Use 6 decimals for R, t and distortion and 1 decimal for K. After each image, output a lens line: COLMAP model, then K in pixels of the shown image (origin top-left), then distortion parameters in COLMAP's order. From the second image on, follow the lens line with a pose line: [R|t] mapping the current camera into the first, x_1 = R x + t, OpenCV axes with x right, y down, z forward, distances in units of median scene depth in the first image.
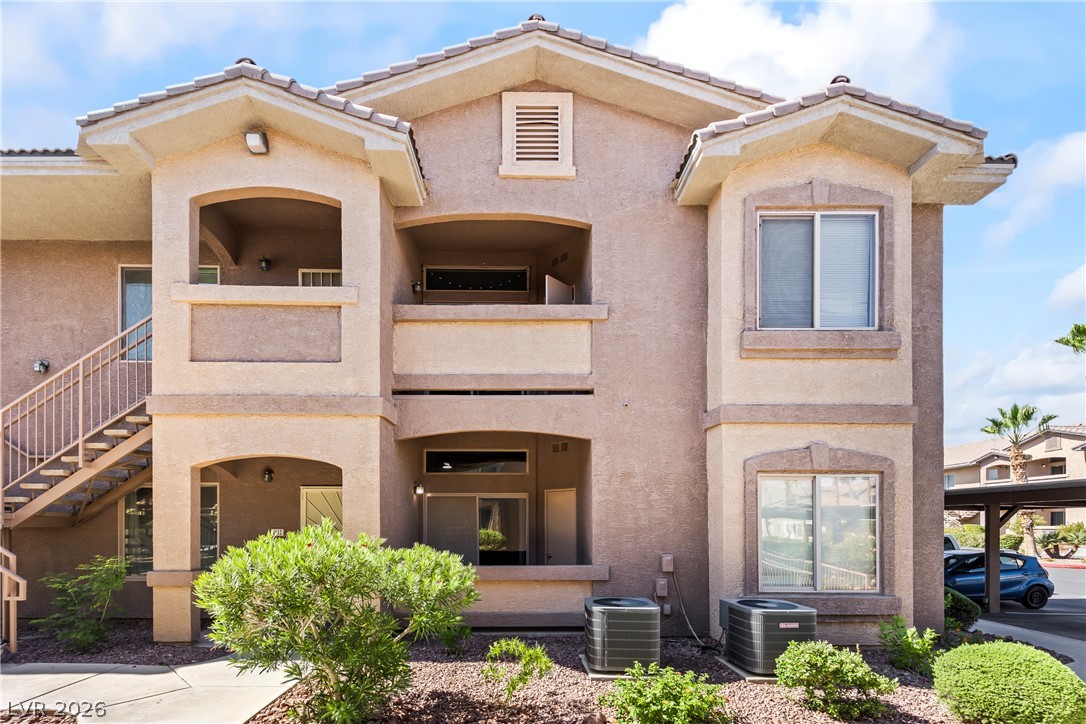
lens RADIAL K [[491.7, 0, 542.2], [0, 491.7, 411.3], [0, 0, 1]] dist [0.028522, -0.016405]
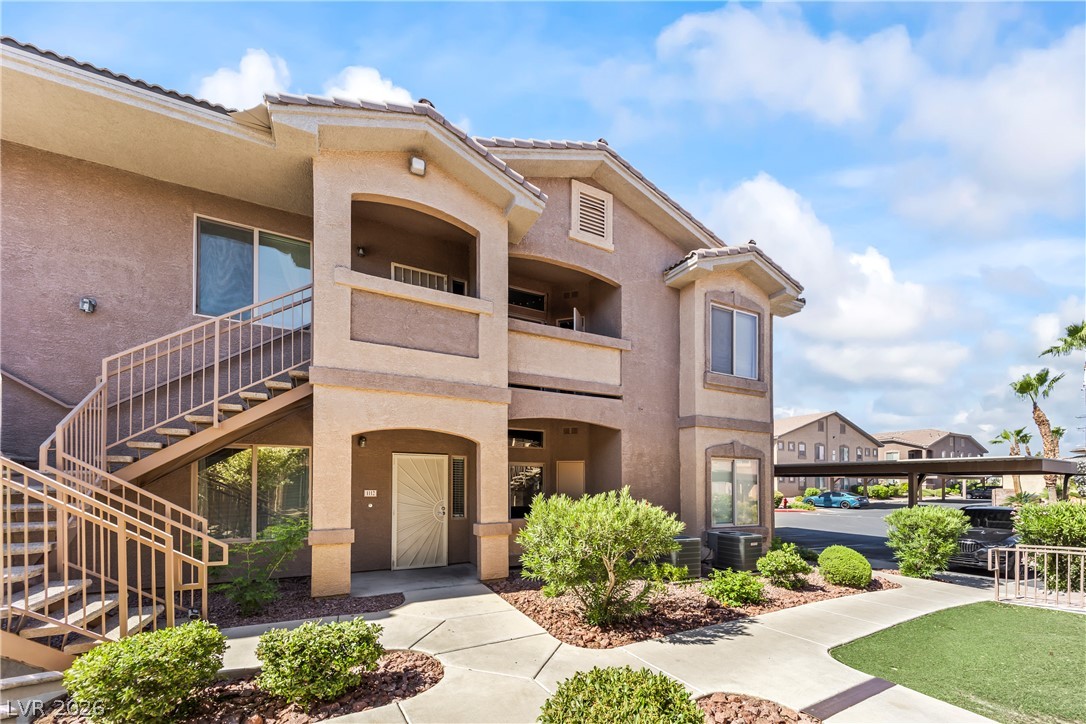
lens RADIAL K [[431.4, 0, 539.0], [0, 431.4, 362.5], [0, 0, 1]] dist [0.031606, -0.018374]
pose [[0.884949, 0.129737, 0.447250, -0.749548], [-0.109198, 0.991443, -0.071530, -0.025112], [-0.452703, 0.014462, 0.891544, -0.067135]]
